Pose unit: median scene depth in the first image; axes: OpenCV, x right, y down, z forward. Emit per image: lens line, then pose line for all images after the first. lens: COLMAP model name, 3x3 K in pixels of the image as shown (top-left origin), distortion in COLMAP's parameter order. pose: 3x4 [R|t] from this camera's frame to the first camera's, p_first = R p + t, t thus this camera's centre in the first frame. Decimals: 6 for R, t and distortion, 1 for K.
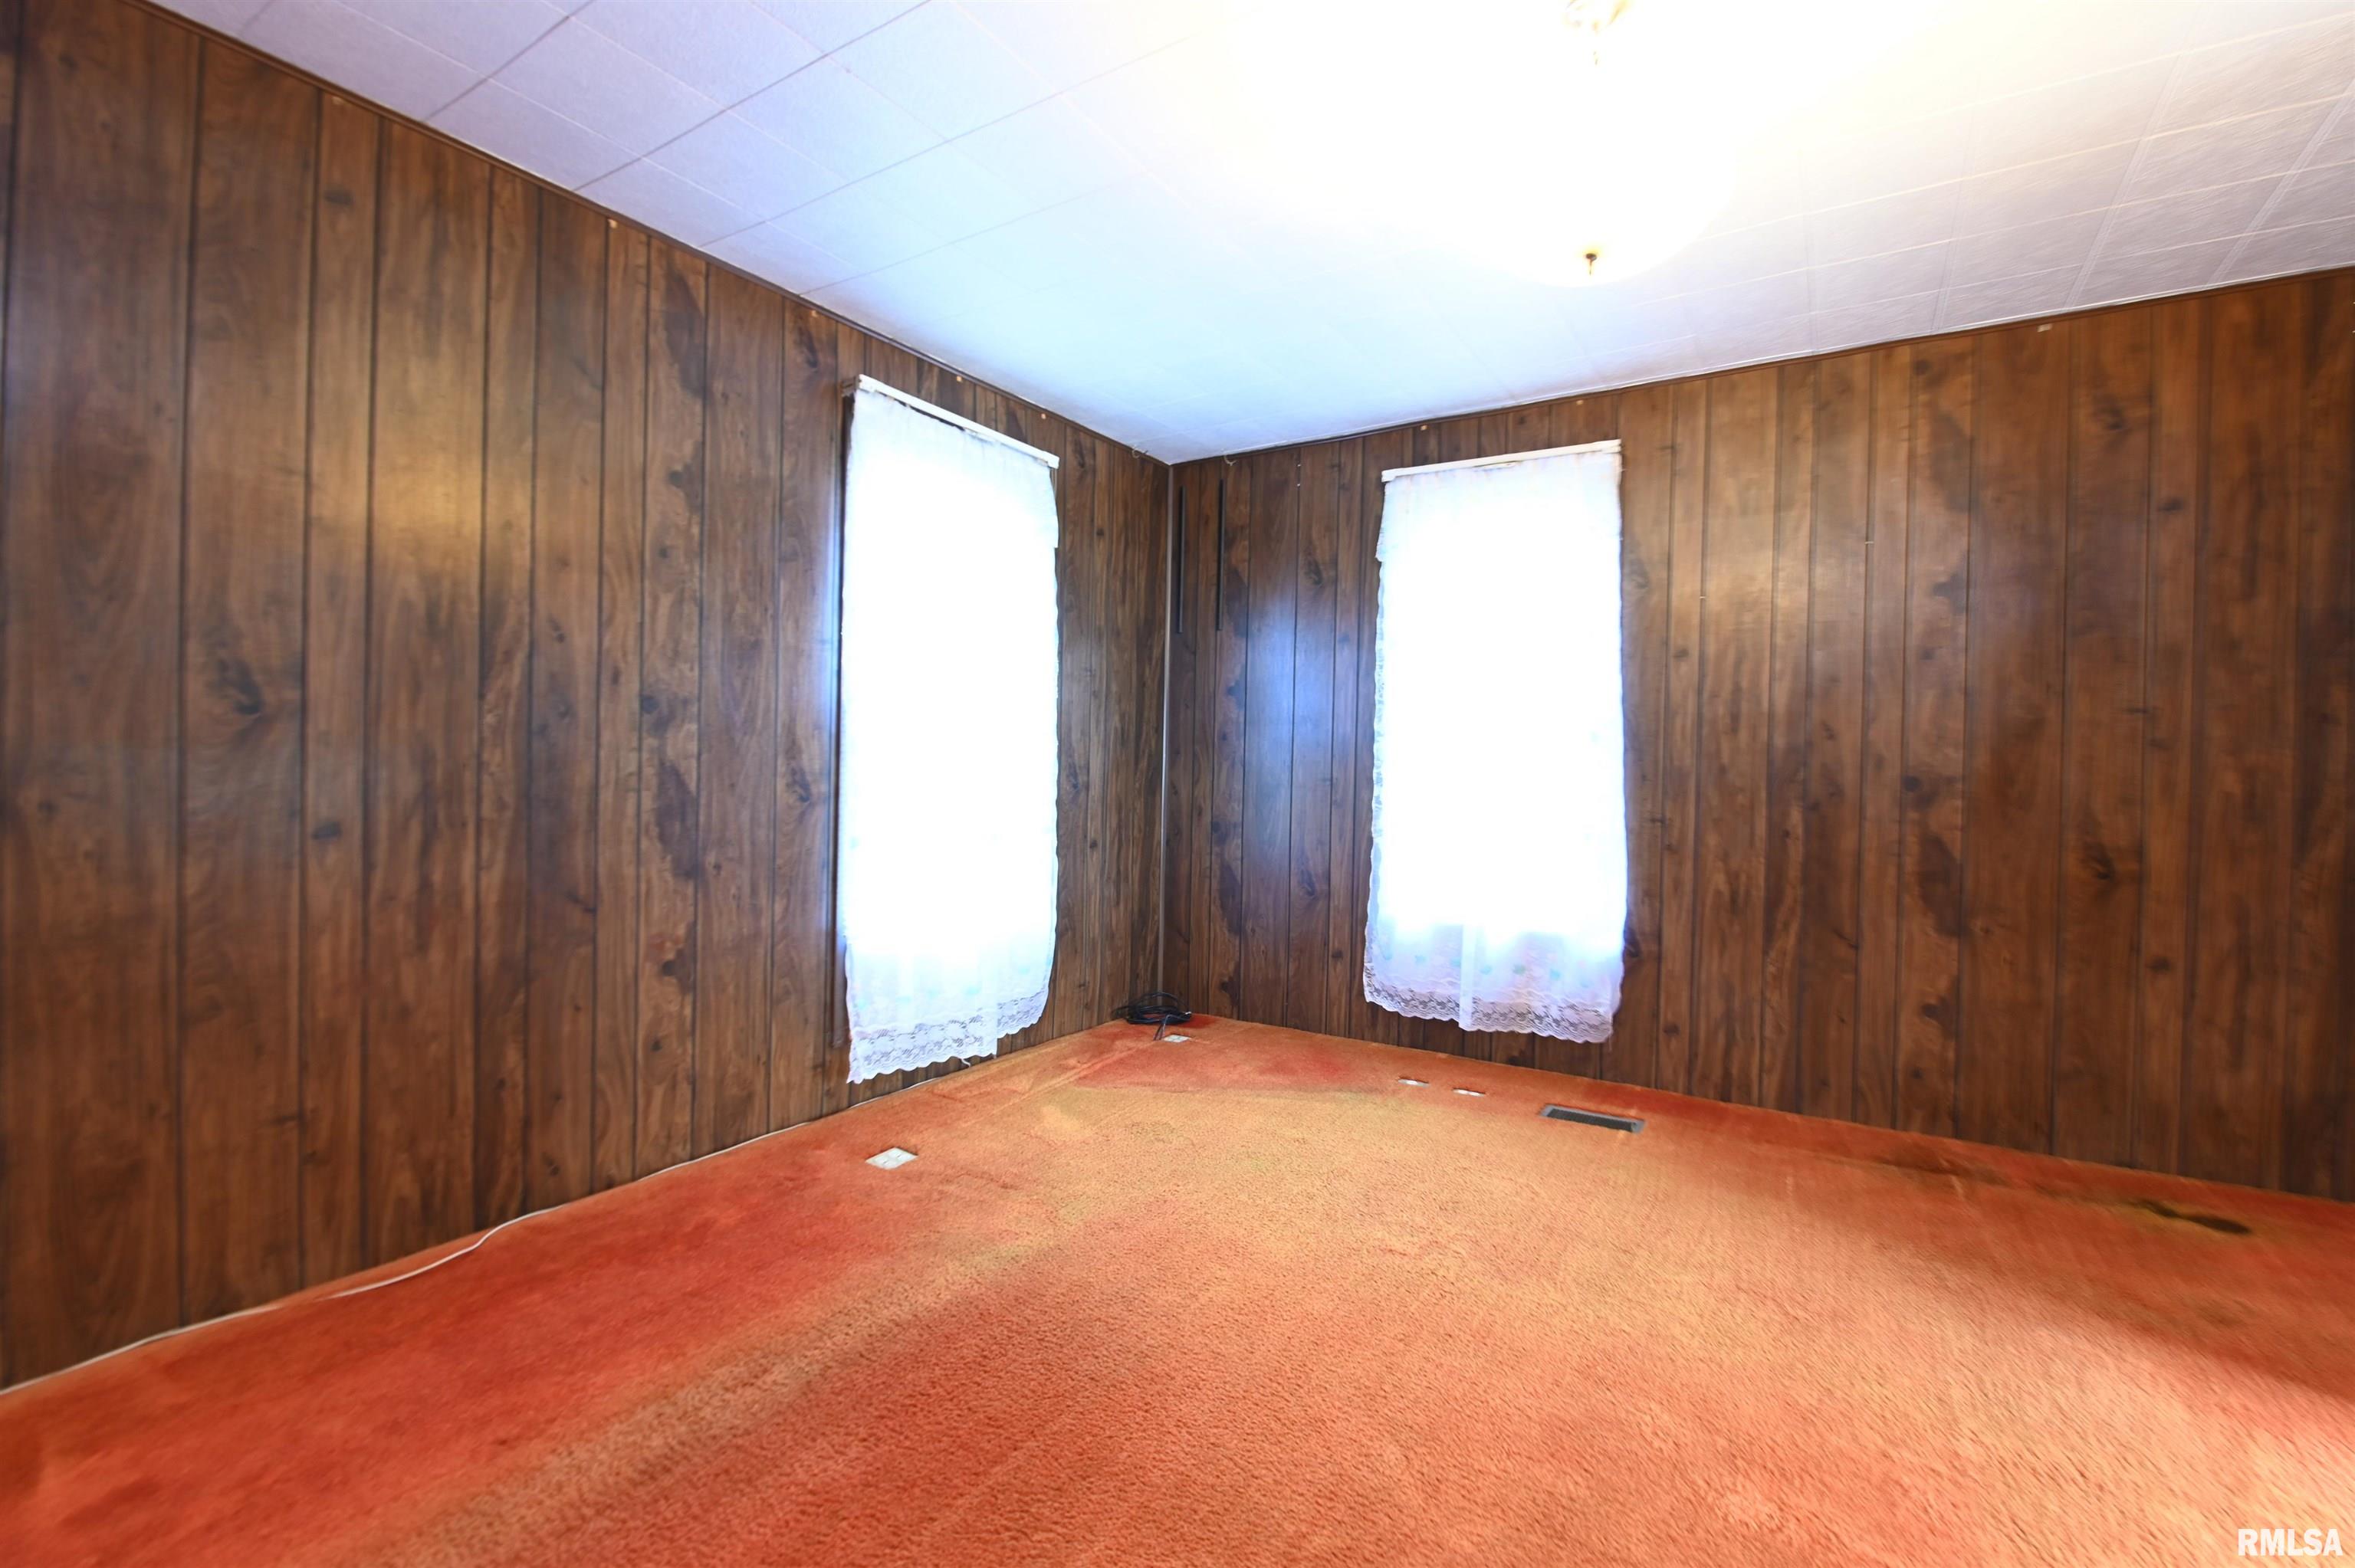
lens RADIAL K [[1017.1, 0, 1201.7], [0, 1017.1, 777.7], [0, 0, 1]] dist [-0.003868, -0.008427]
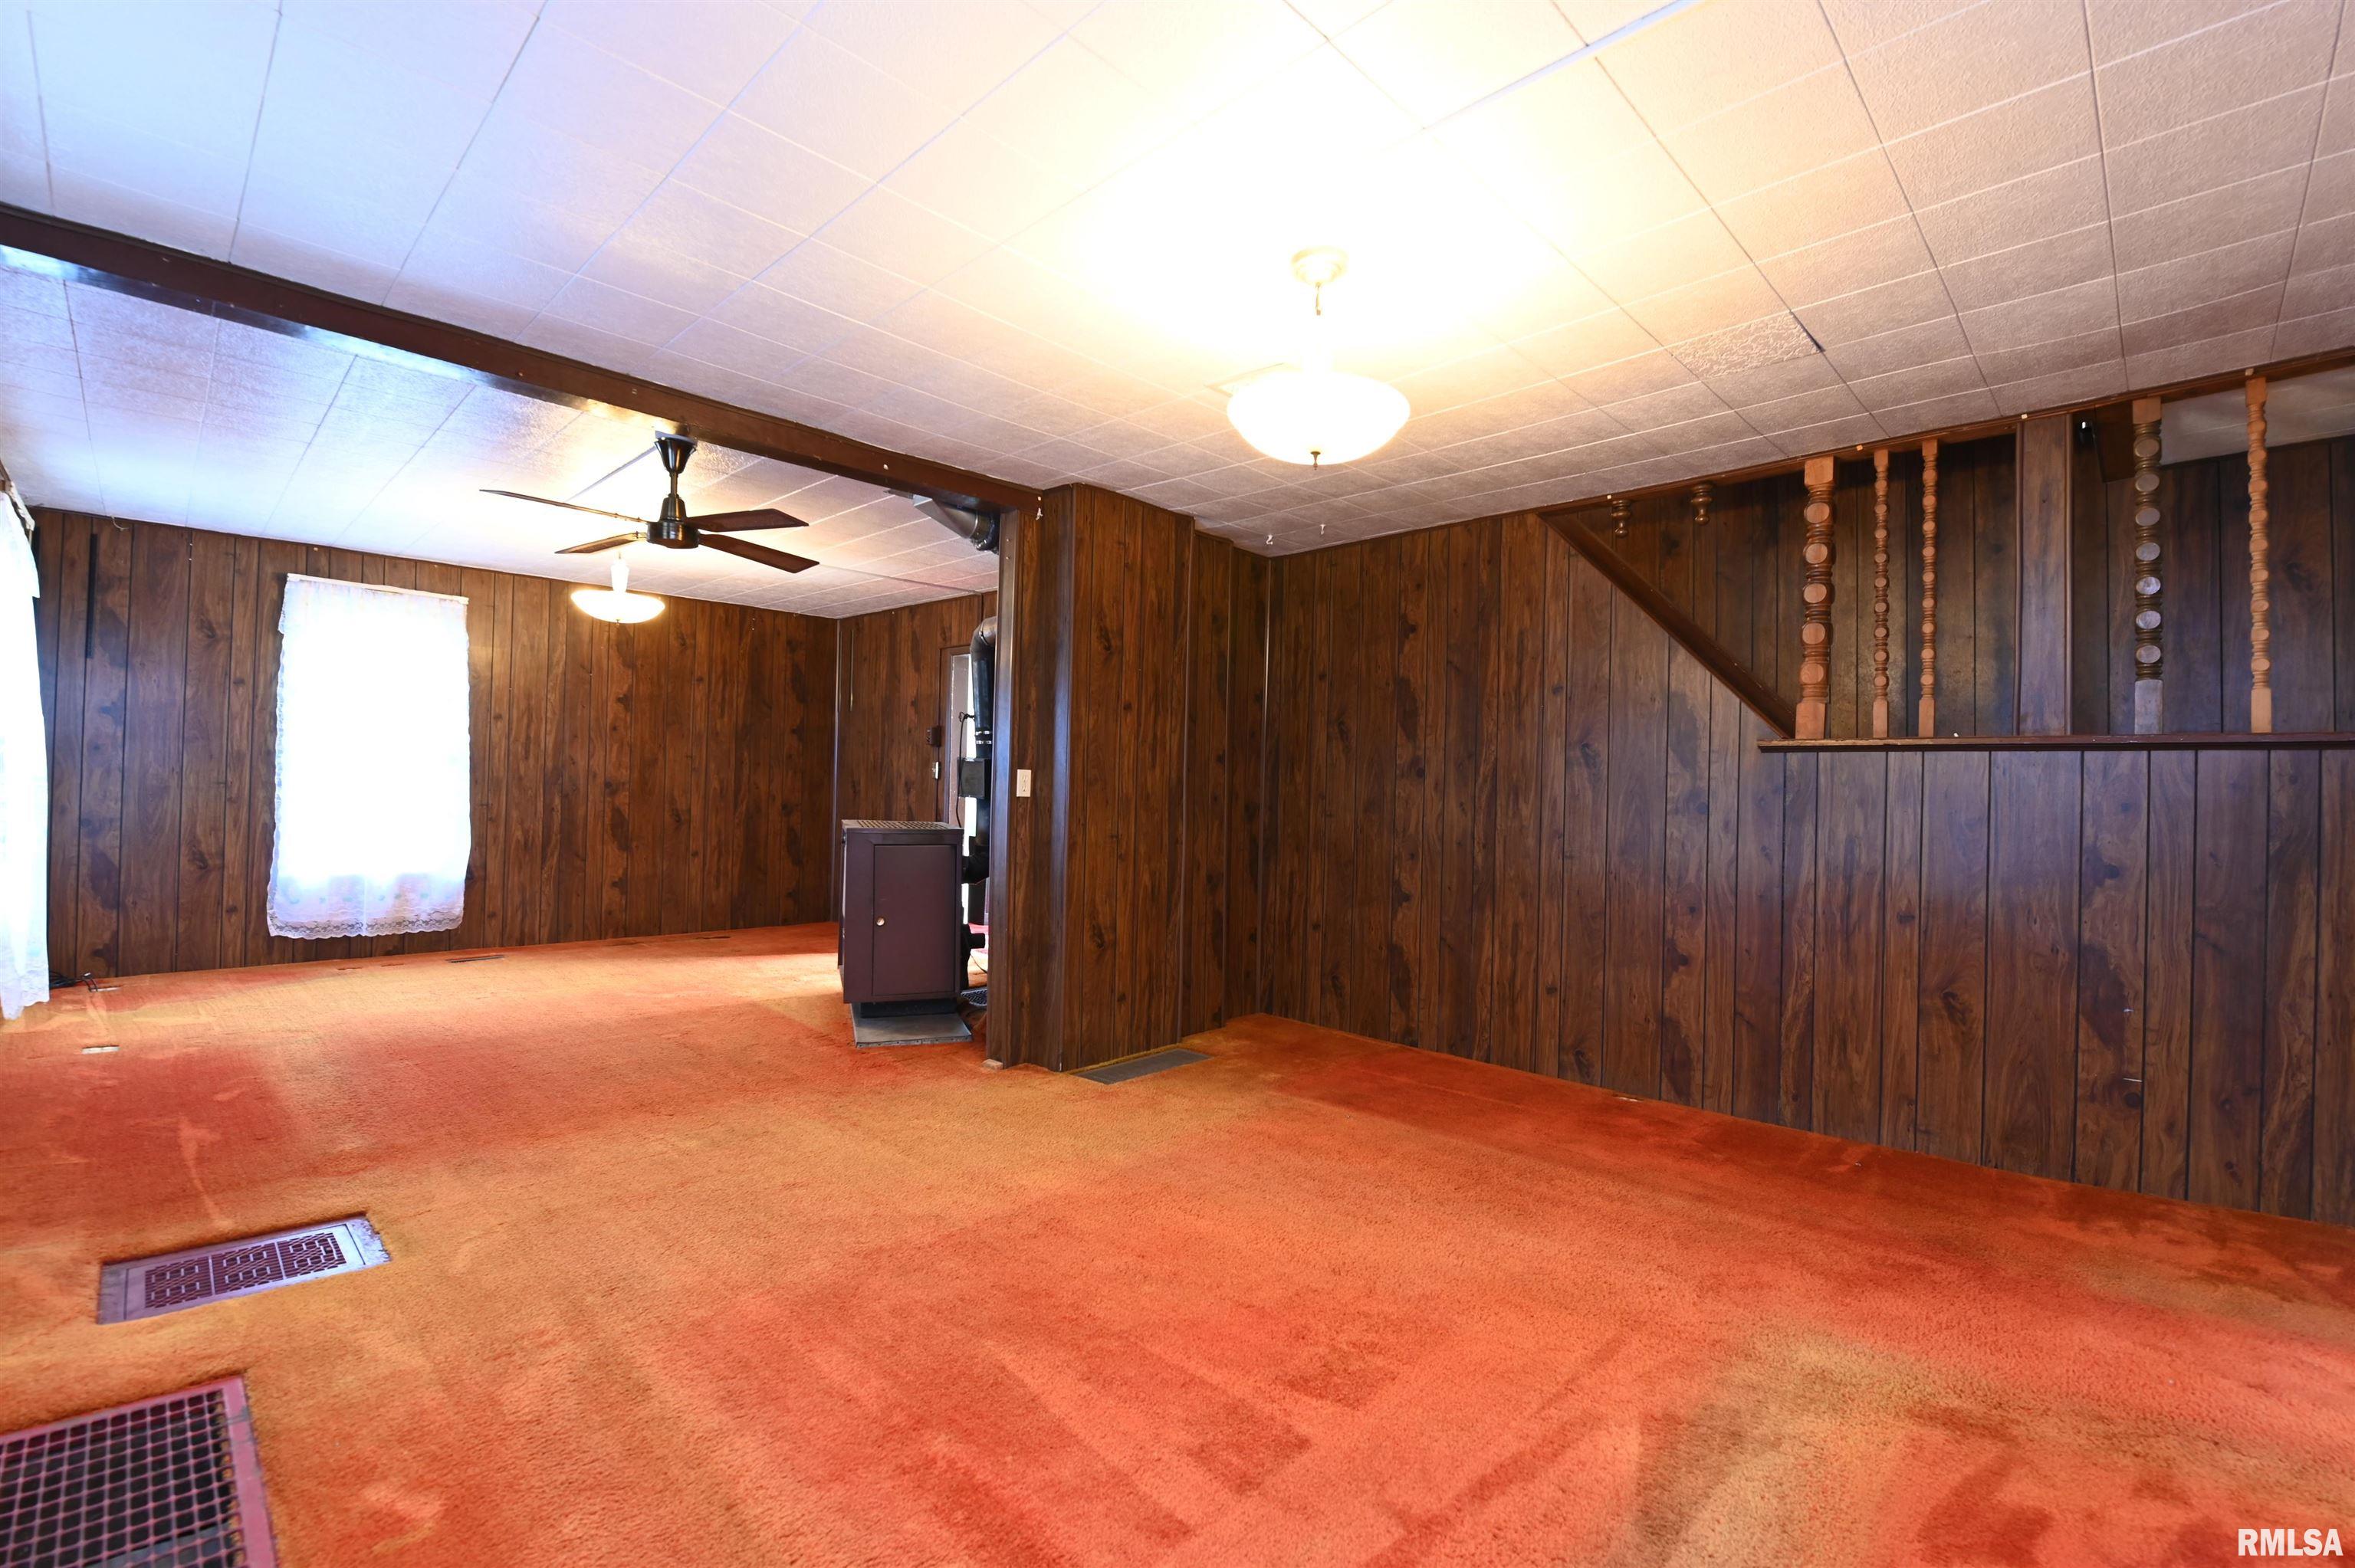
lens RADIAL K [[1017.1, 0, 1196.2], [0, 1017.1, 782.0], [0, 0, 1]] dist [-0.003868, -0.008427]
pose [[0.204156, -0.007808, 0.978907, -1.261556], [-0.013971, 0.999843, 0.010888, -0.044466], [-0.978839, -0.015900, 0.204014, -0.752865]]
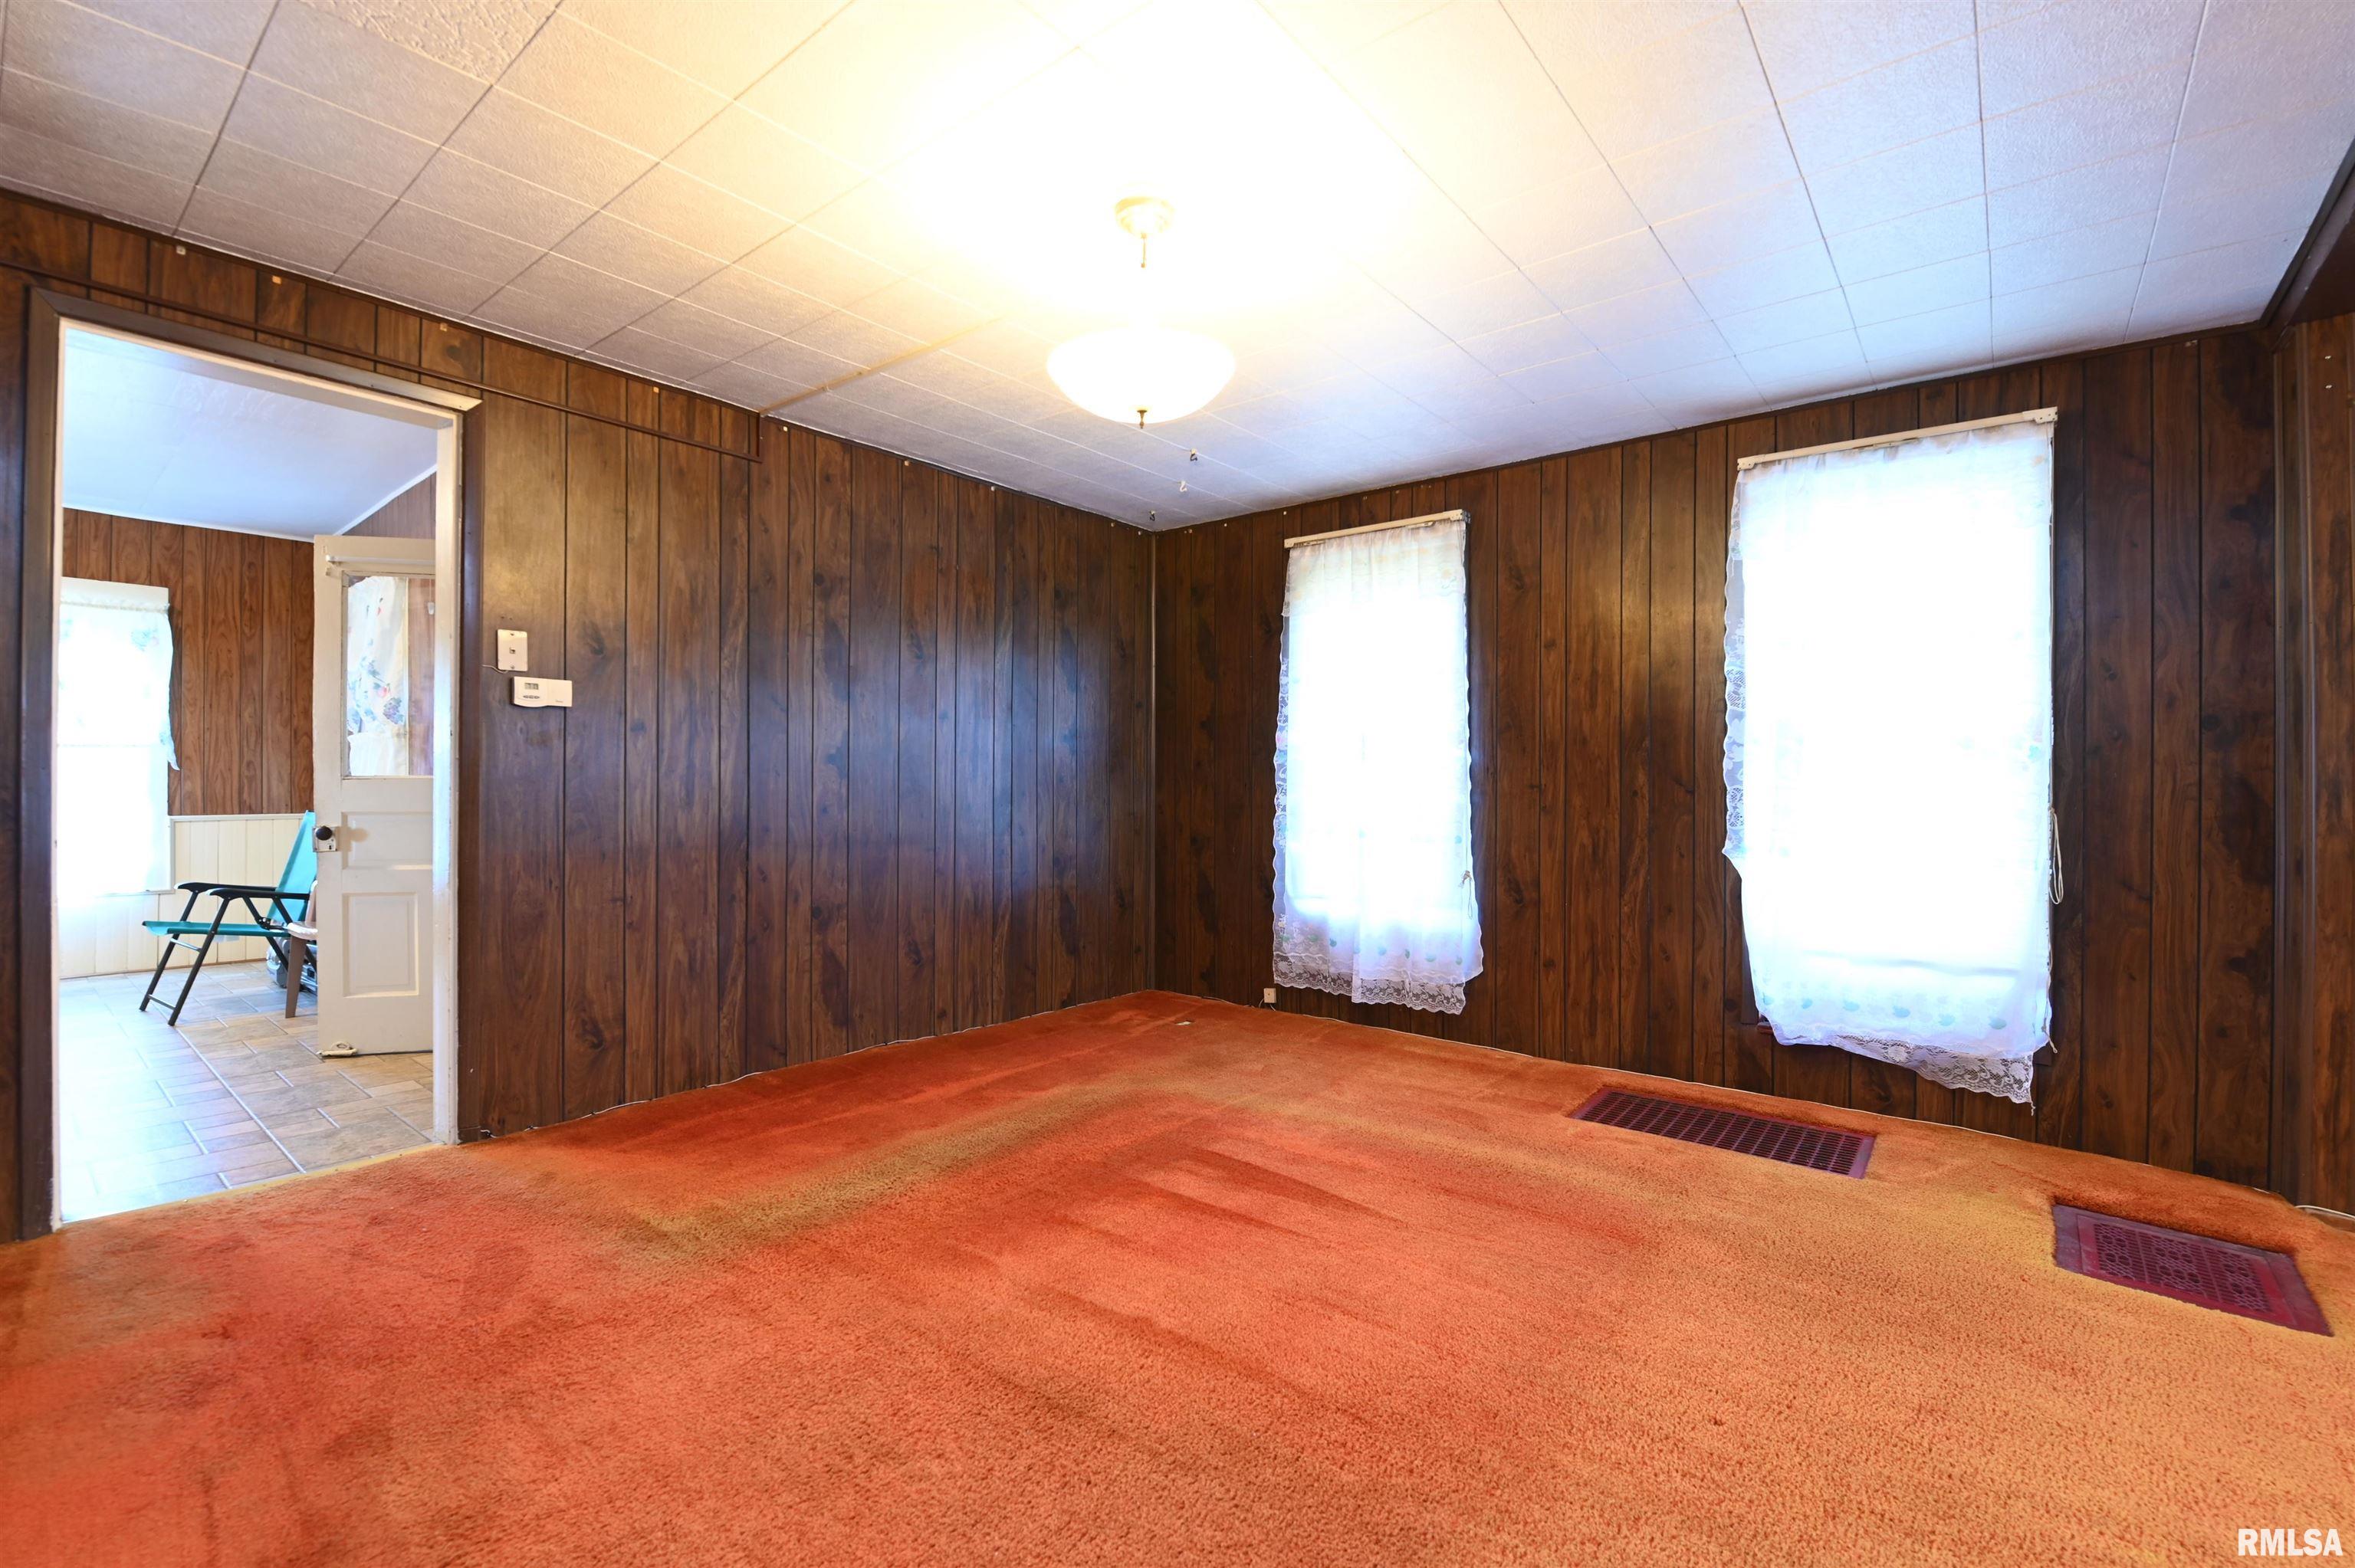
lens RADIAL K [[1017.1, 0, 1193.4], [0, 1017.1, 787.0], [0, 0, 1]] dist [-0.003868, -0.008427]
pose [[-0.118729, -0.021388, -0.992696, 0.224912], [-0.013130, 0.999714, -0.019969, 0.003484], [0.992840, 0.010663, -0.118976, -0.549985]]
